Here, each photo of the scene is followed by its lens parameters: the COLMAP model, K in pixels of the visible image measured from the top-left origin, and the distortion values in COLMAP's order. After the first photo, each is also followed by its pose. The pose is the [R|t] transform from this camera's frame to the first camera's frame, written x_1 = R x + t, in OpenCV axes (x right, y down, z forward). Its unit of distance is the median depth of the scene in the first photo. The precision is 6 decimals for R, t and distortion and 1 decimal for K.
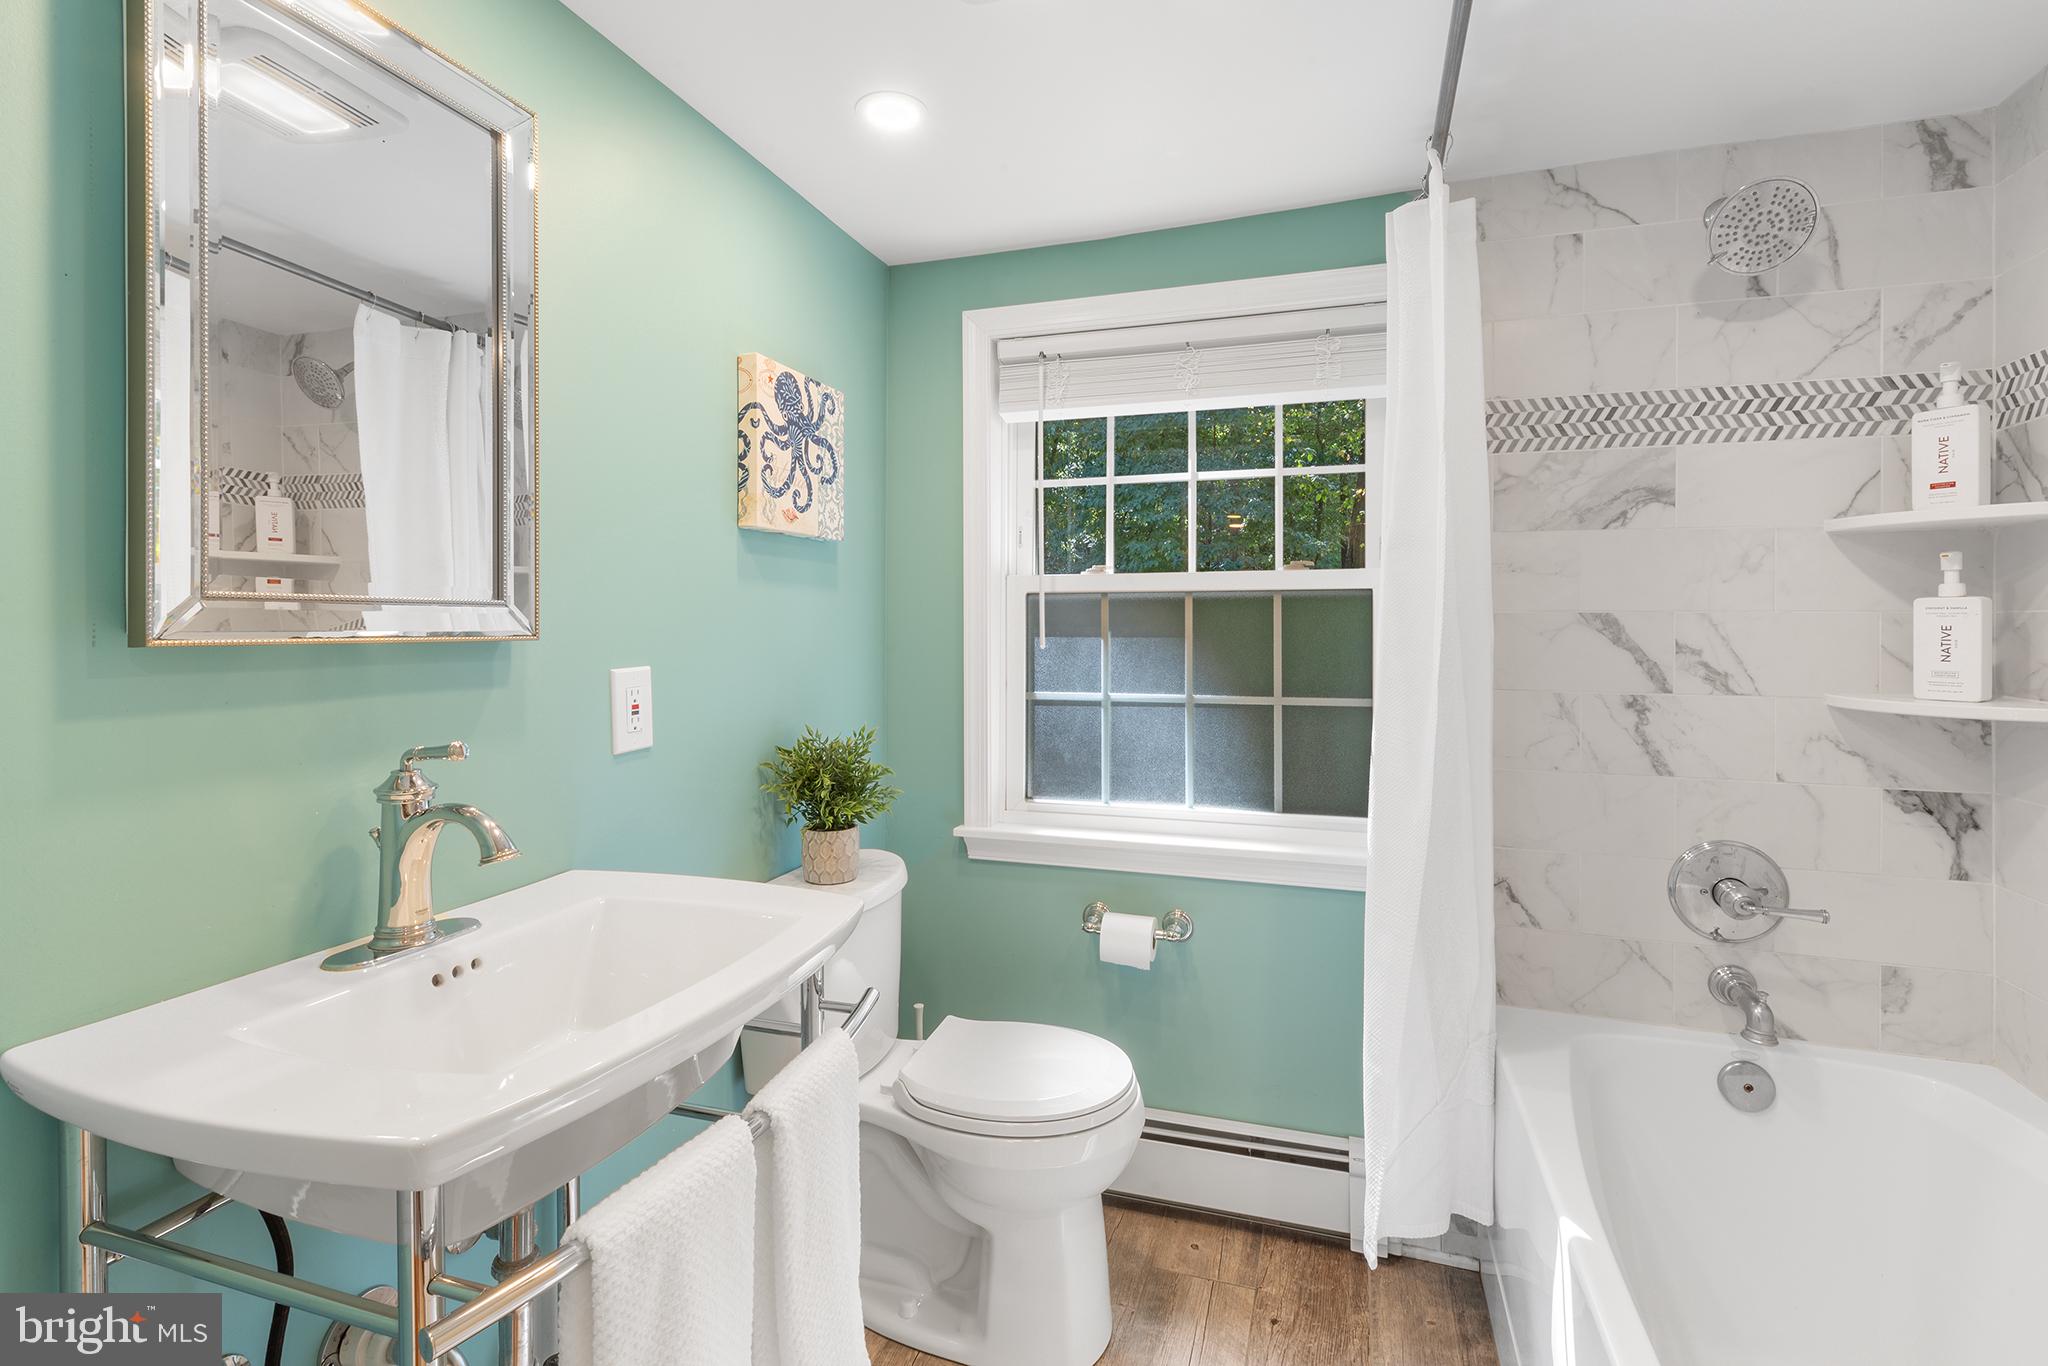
lens RADIAL K [[925.7, 0, 1037.1], [0, 925.7, 633.2], [0, 0, 1]] dist [0.004722, -0.001700]
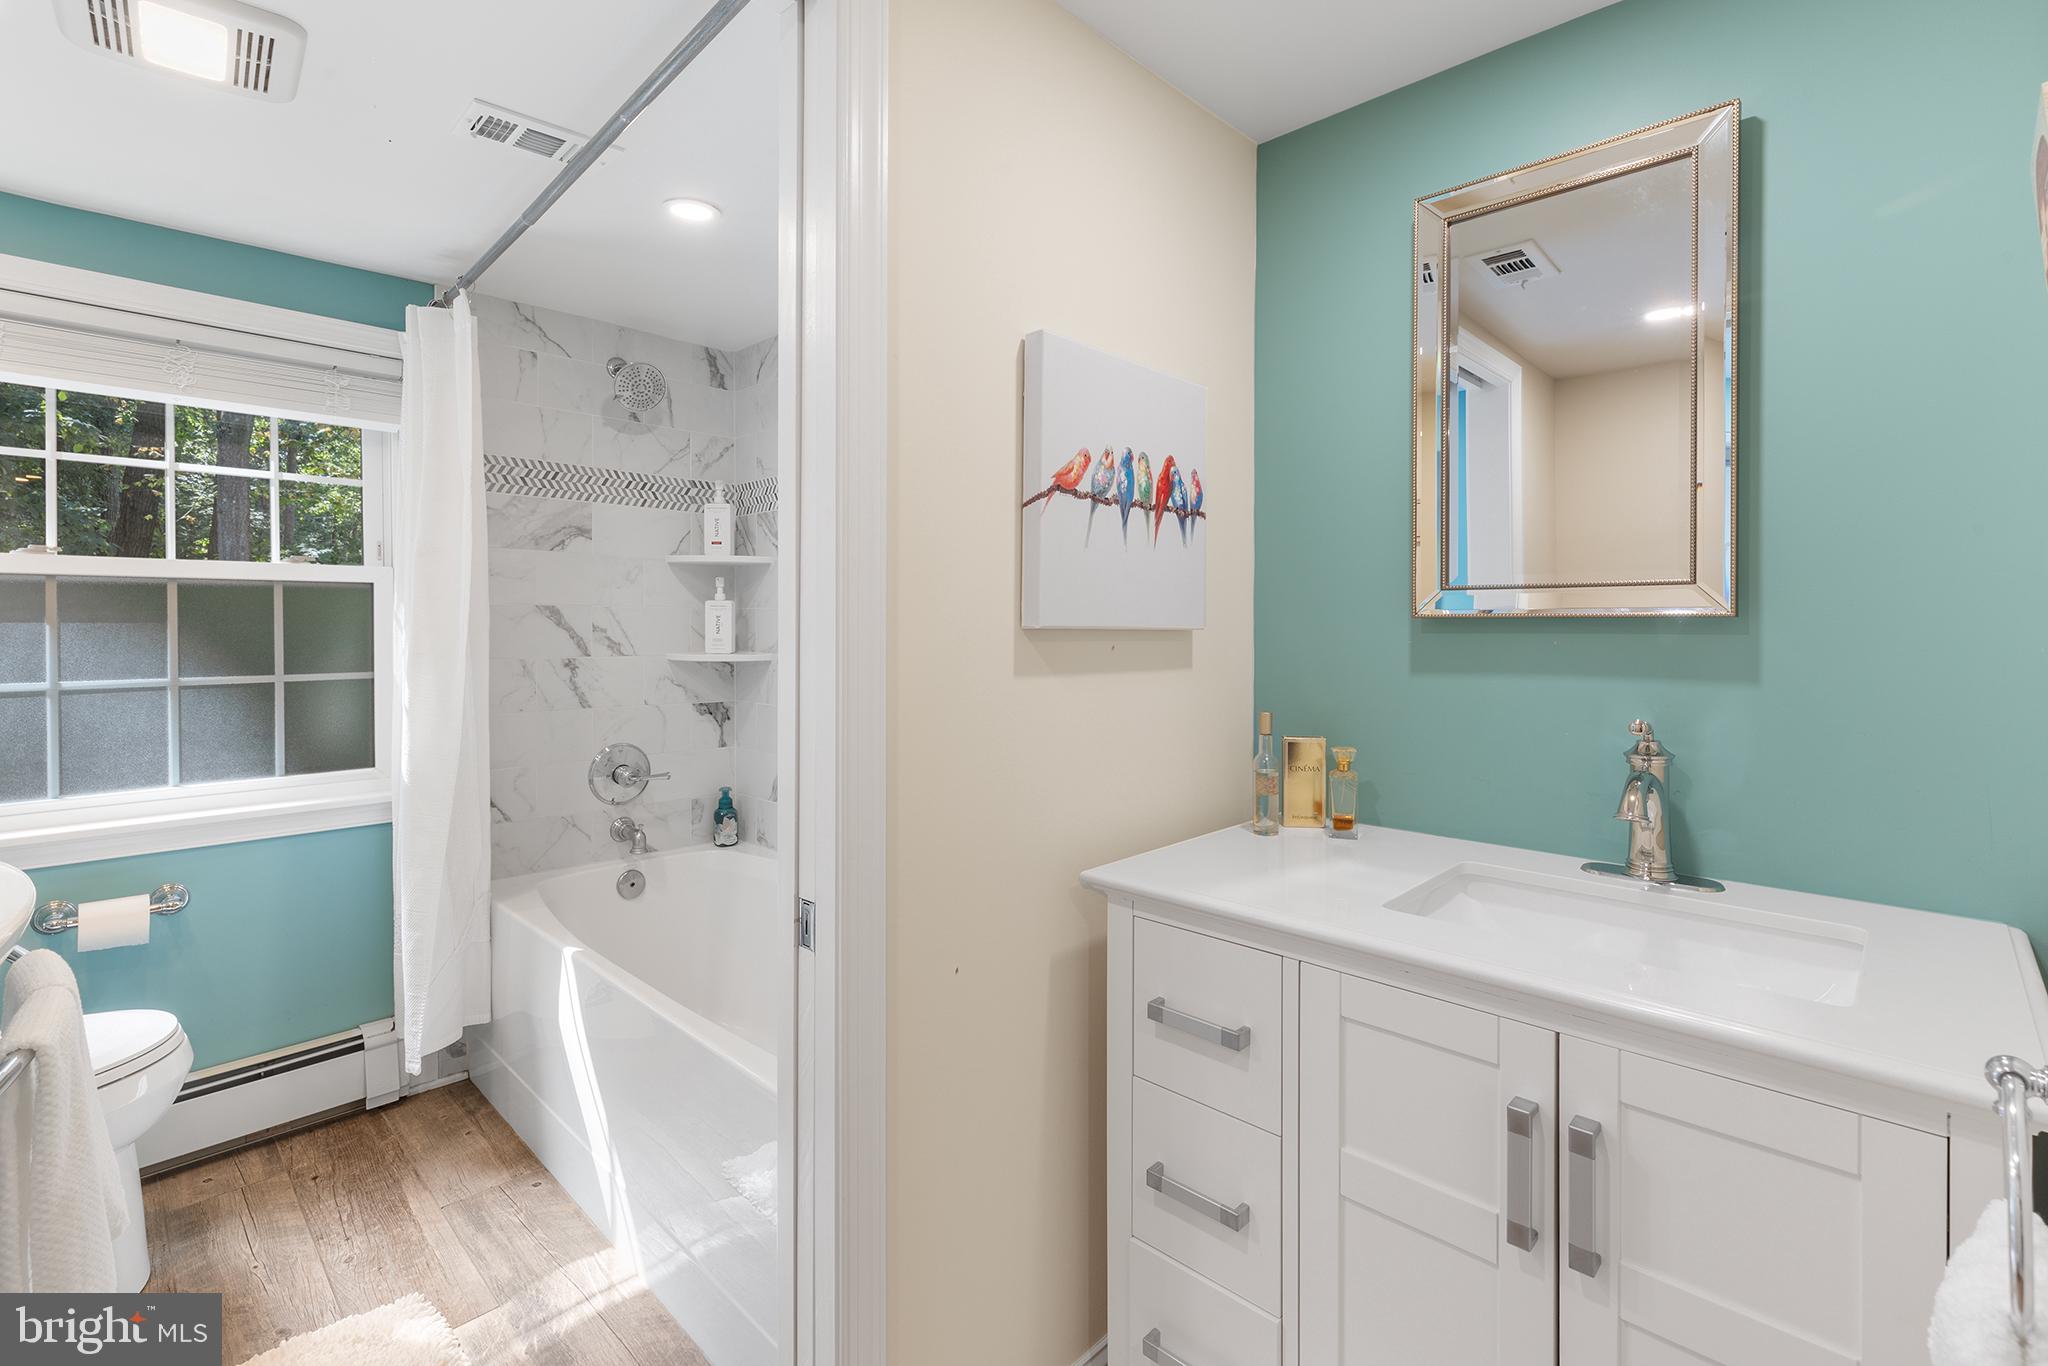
lens RADIAL K [[925.7, 0, 1011.6], [0, 925.7, 625.8], [0, 0, 1]] dist [0.004722, -0.001700]
pose [[0.449927, -0.004488, 0.893054, -0.417134], [0.000677, 0.999989, 0.004684, 0.004733], [-0.893065, -0.001503, 0.449925, -0.369735]]
